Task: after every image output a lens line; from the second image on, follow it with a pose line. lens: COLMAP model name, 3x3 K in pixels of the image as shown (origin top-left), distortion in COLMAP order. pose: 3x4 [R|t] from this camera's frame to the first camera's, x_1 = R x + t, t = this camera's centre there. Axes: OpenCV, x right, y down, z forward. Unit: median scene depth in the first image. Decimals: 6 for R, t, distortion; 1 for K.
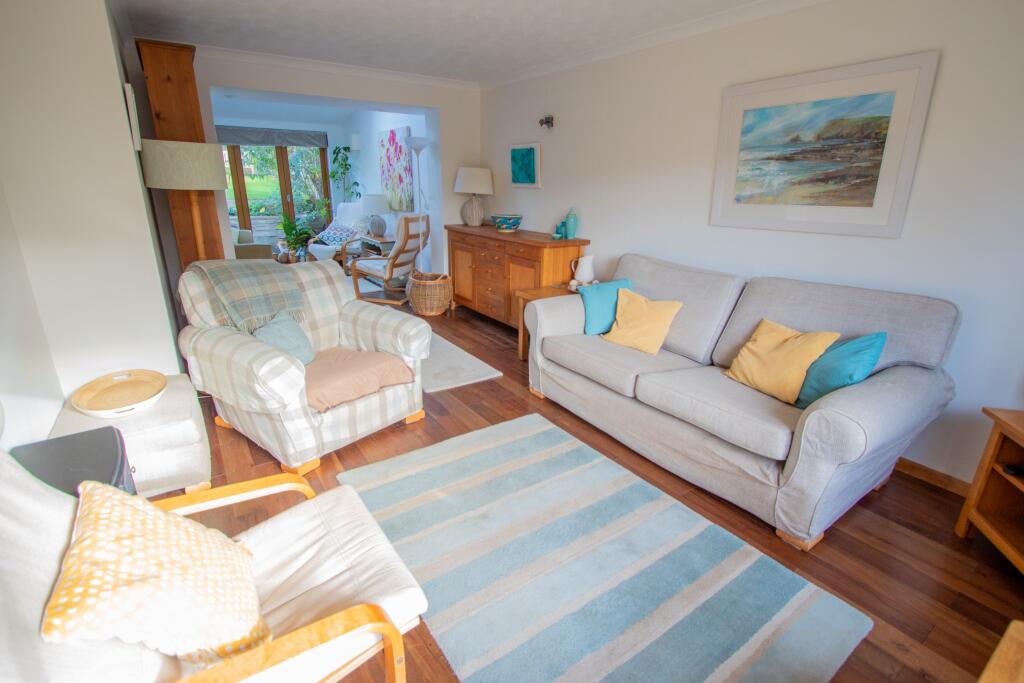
lens RADIAL K [[474.5, 0, 514.3], [0, 474.5, 337.6], [0, 0, 1]] dist [-0.017712, 0.001666]
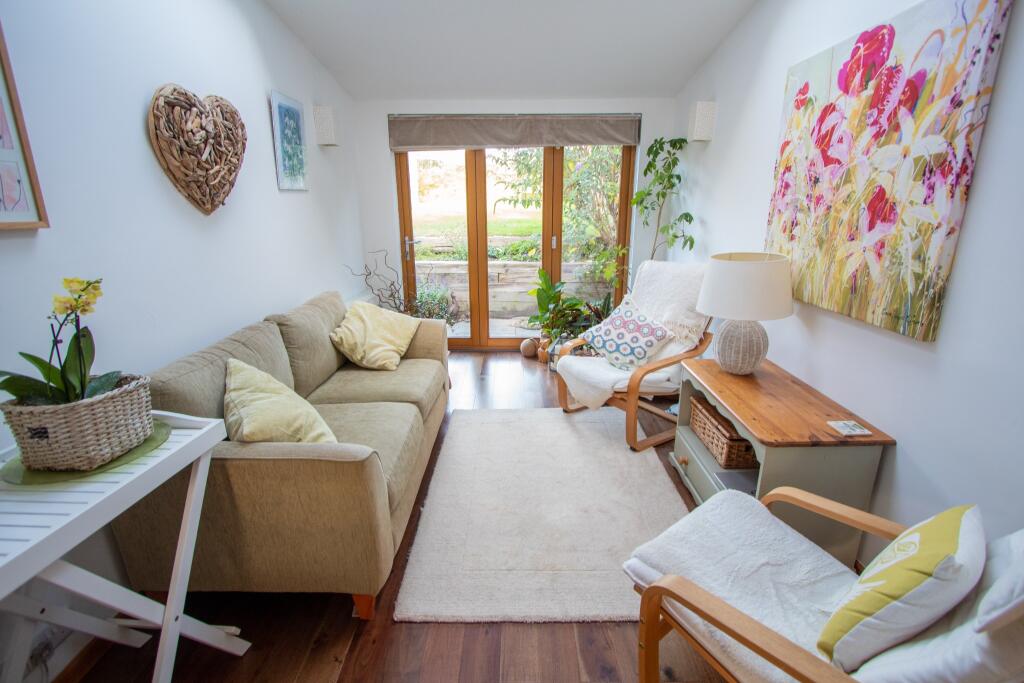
lens RADIAL K [[474.5, 0, 511.5], [0, 474.5, 342.4], [0, 0, 1]] dist [-0.017712, 0.001666]
pose [[0.817785, 0.141963, -0.557740, -0.204534], [-0.162220, 0.986665, 0.013284, -0.188077], [0.552189, 0.079613, 0.829909, 0.548007]]
